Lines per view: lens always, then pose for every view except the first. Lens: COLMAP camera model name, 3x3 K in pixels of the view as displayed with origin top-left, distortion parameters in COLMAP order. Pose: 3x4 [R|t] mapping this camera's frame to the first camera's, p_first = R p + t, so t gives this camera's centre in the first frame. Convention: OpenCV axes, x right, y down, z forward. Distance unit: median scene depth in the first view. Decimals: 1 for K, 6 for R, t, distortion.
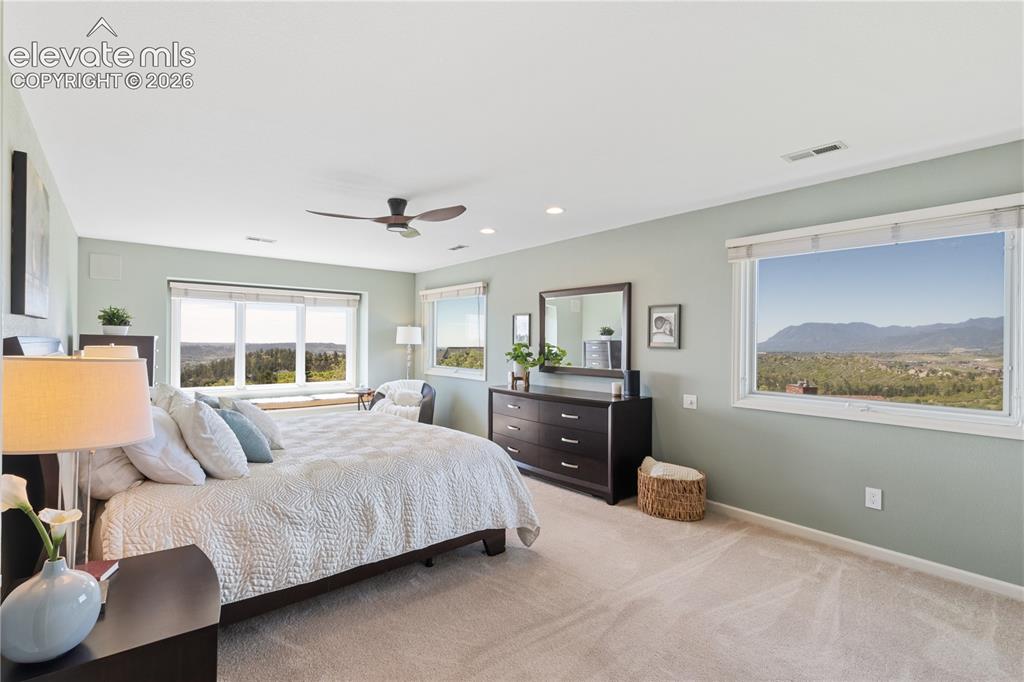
lens RADIAL K [[474.9, 0, 502.9], [0, 474.9, 340.0], [0, 0, 1]] dist [0.002870, -0.000712]
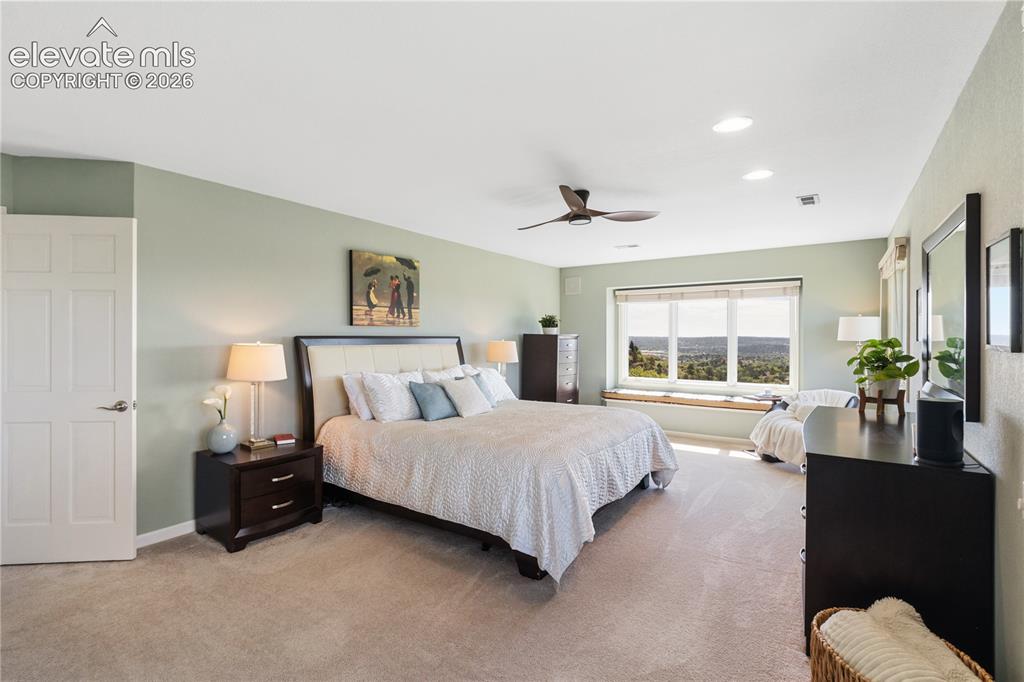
lens RADIAL K [[474.9, 0, 503.3], [0, 474.9, 342.3], [0, 0, 1]] dist [0.002870, -0.000712]
pose [[0.277637, 0.002333, -0.960683, 0.359496], [0.006072, 0.999973, 0.004184, 0.005328], [0.960667, -0.006995, 0.277615, 0.312093]]
